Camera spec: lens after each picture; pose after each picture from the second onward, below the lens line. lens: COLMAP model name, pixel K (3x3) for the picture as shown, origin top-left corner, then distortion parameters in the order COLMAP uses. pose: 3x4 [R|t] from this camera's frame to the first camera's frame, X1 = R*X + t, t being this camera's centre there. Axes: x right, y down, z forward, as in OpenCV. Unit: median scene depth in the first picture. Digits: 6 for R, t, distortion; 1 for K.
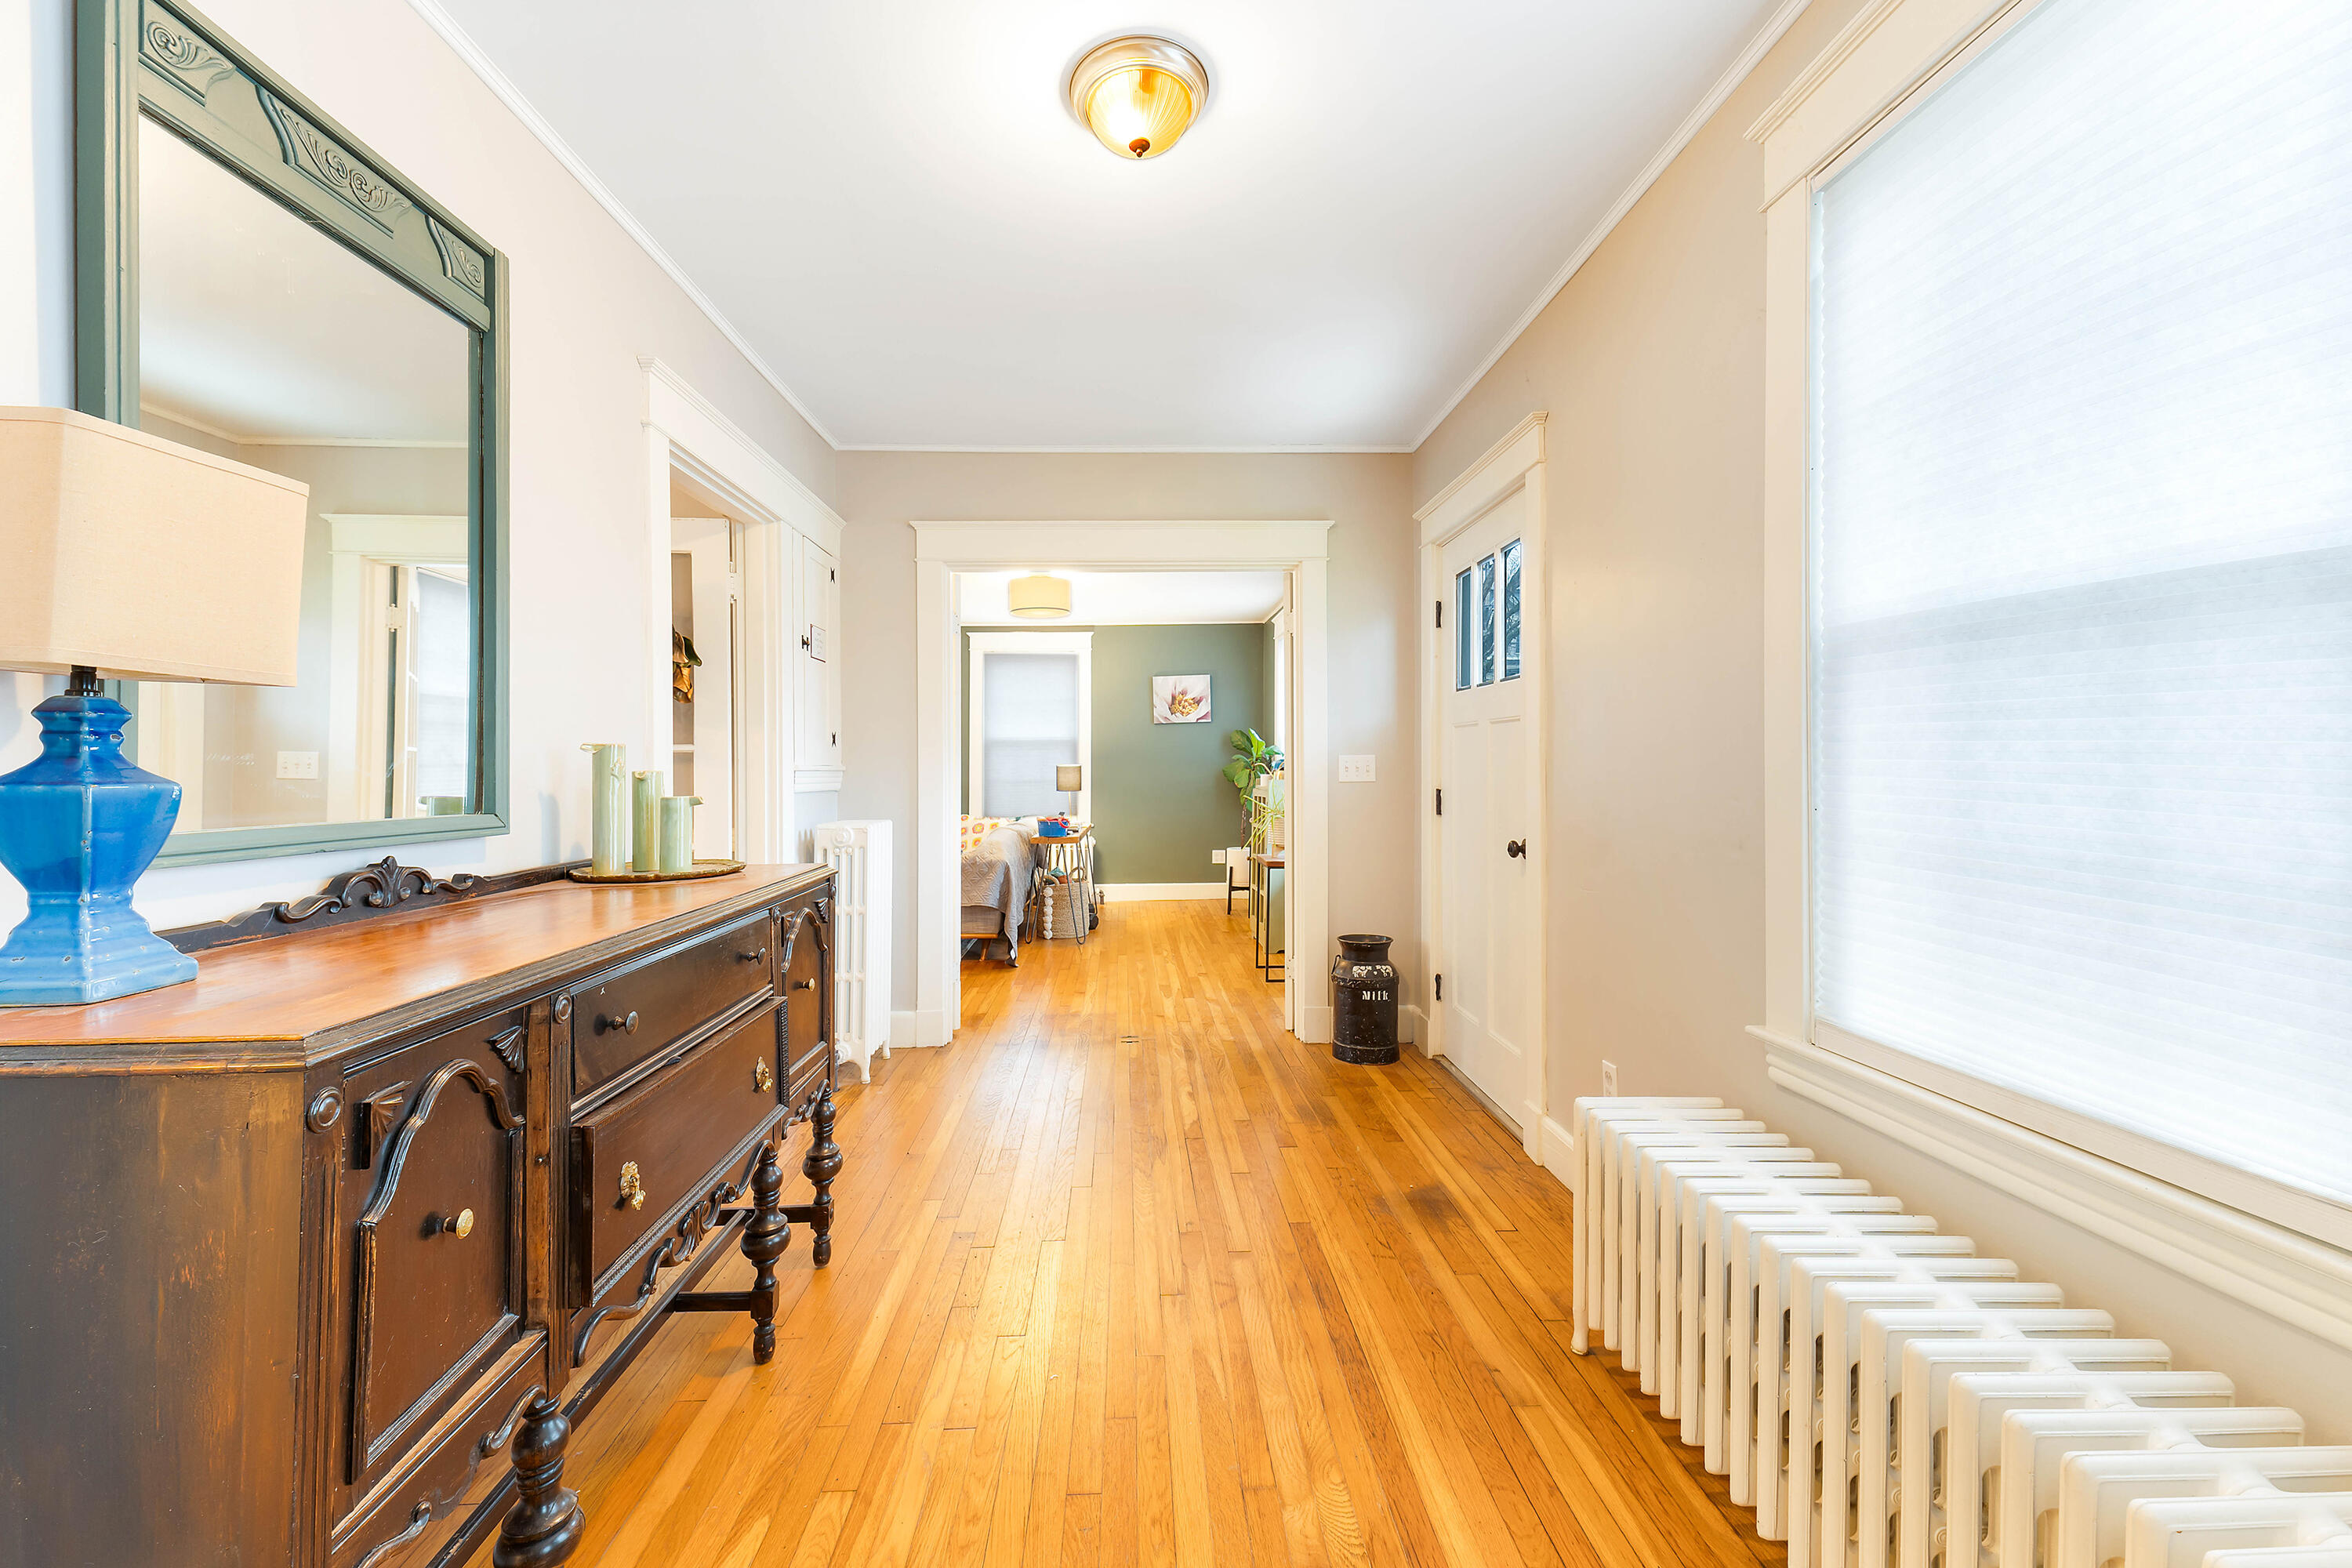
lens RADIAL K [[966.5, 0, 1172.3], [0, 966.5, 778.4], [0, 0, 1]] dist [0.039184, -0.005479]
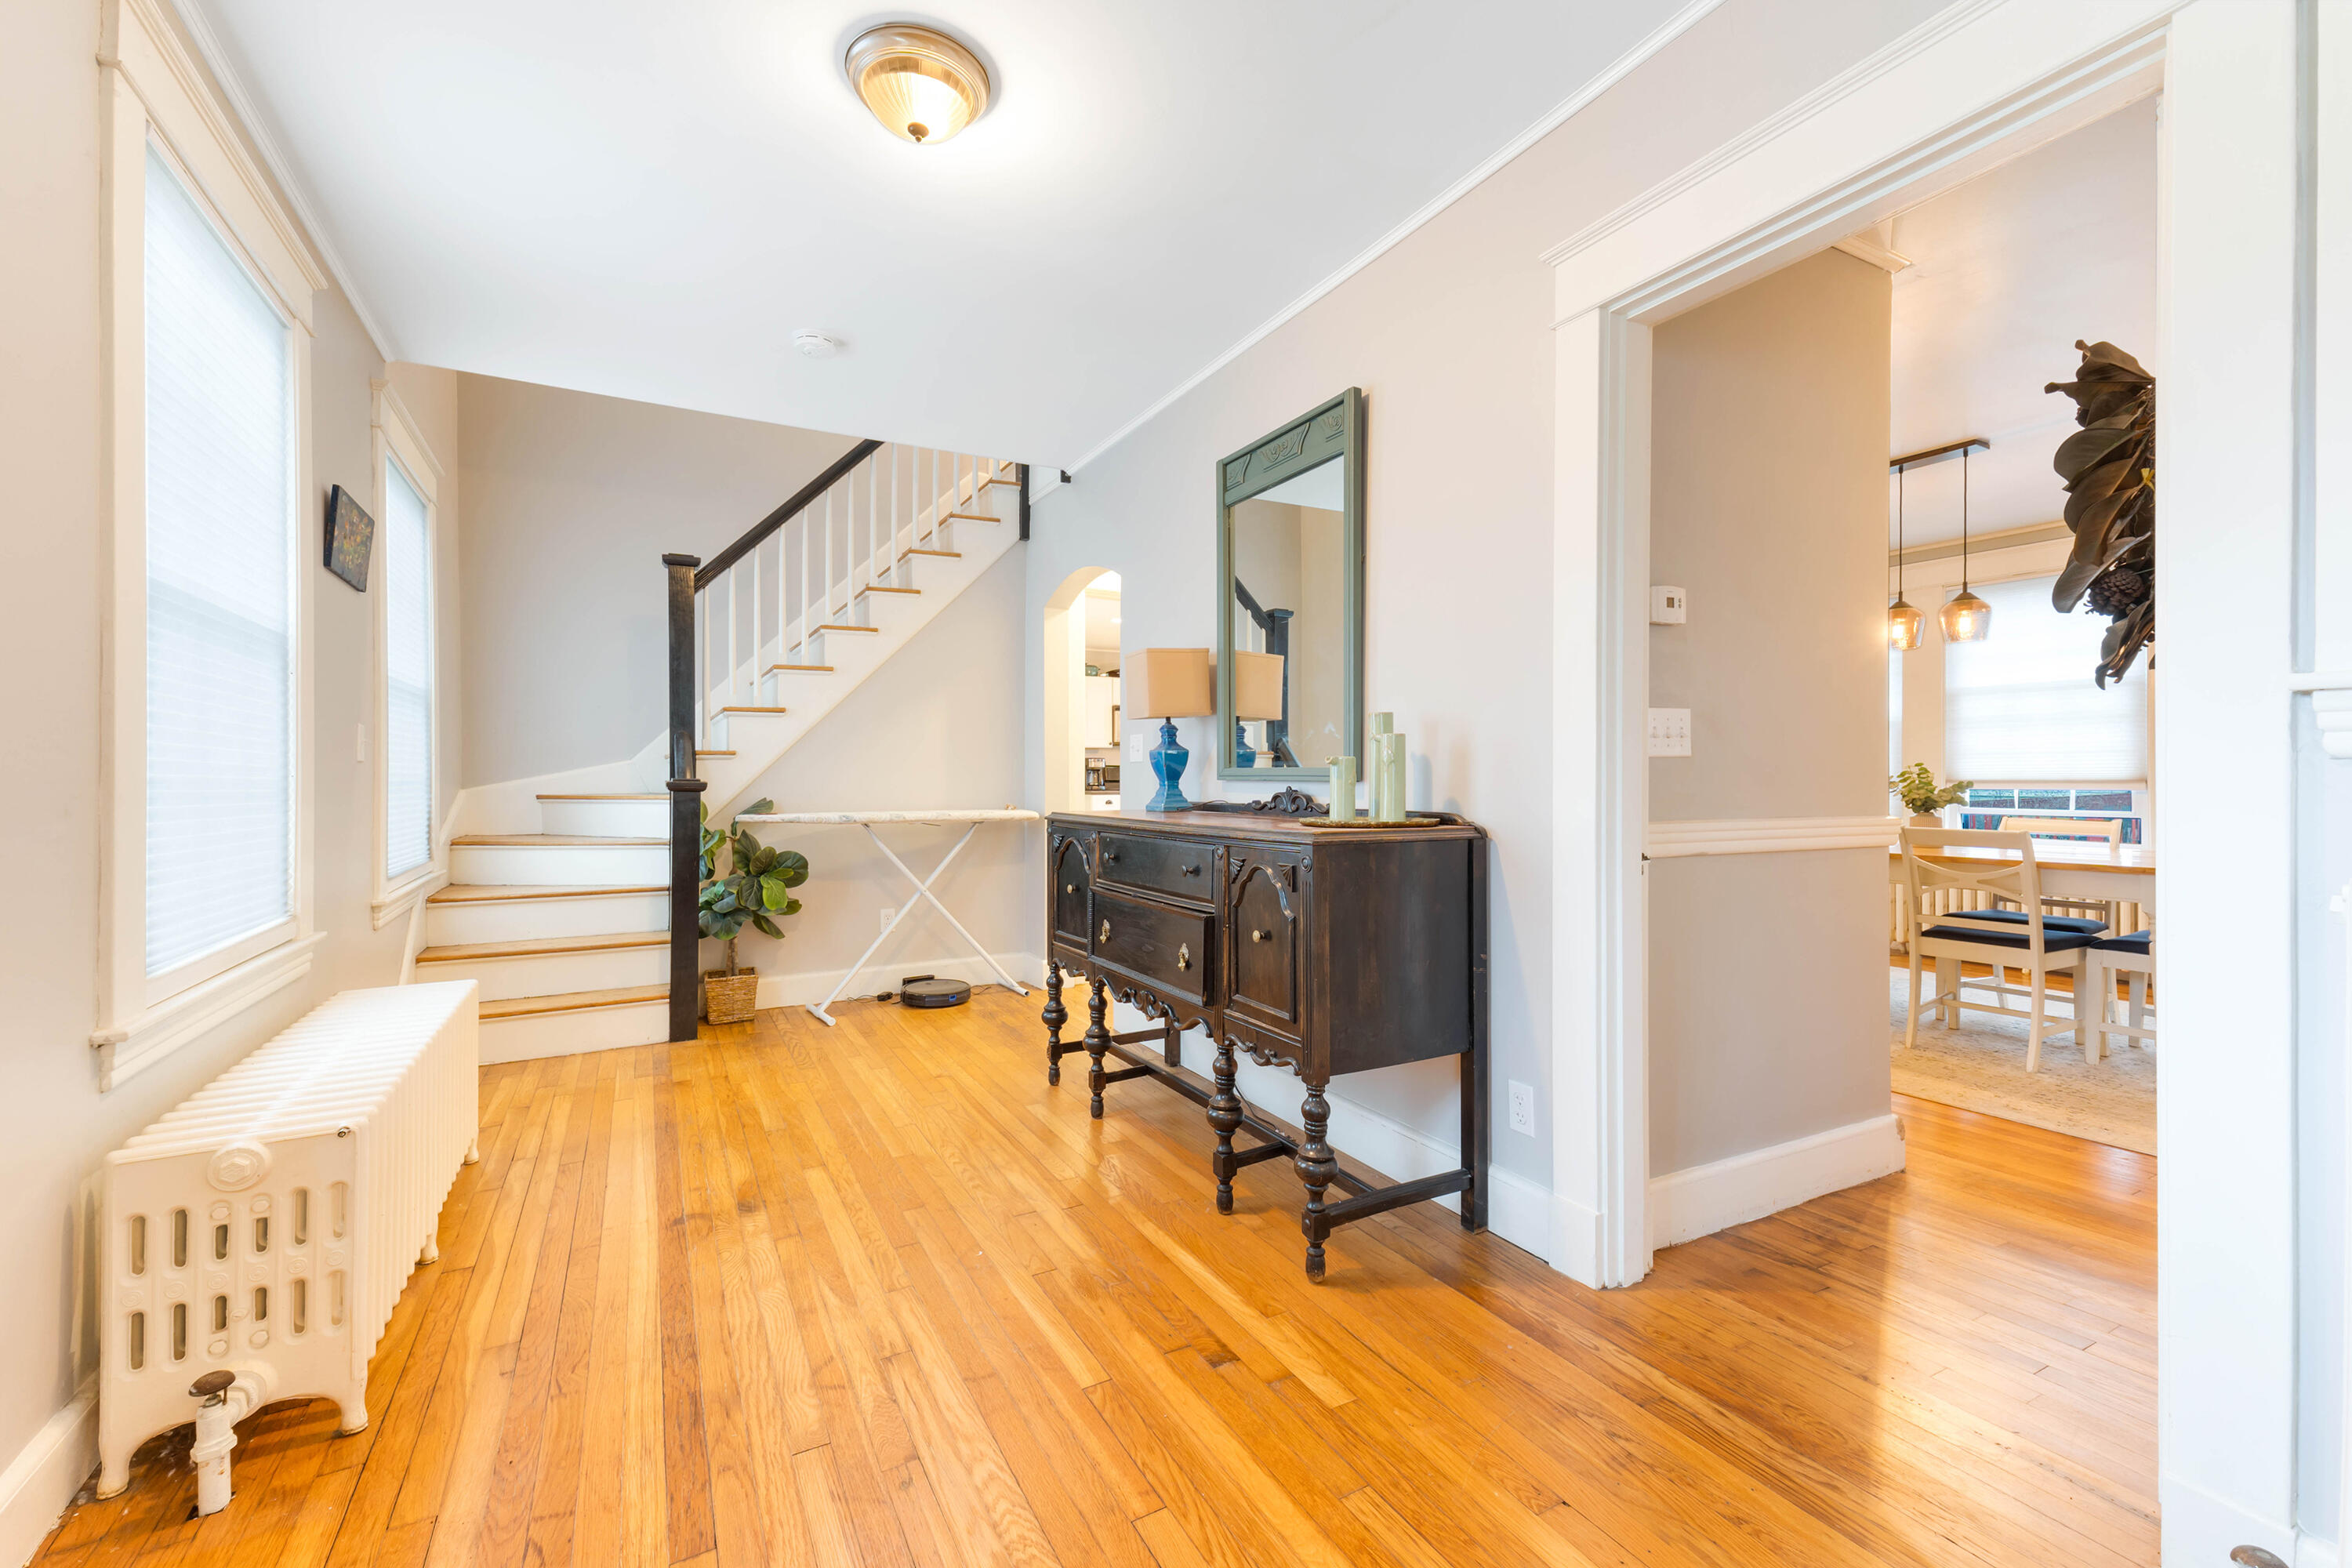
lens RADIAL K [[966.5, 0, 1188.5], [0, 966.5, 767.5], [0, 0, 1]] dist [0.039184, -0.005479]
pose [[-0.892721, -0.003790, -0.450594, 0.162138], [-0.004613, 0.999989, 0.000727, 0.031408], [0.450587, 0.002727, -0.892728, 1.923773]]
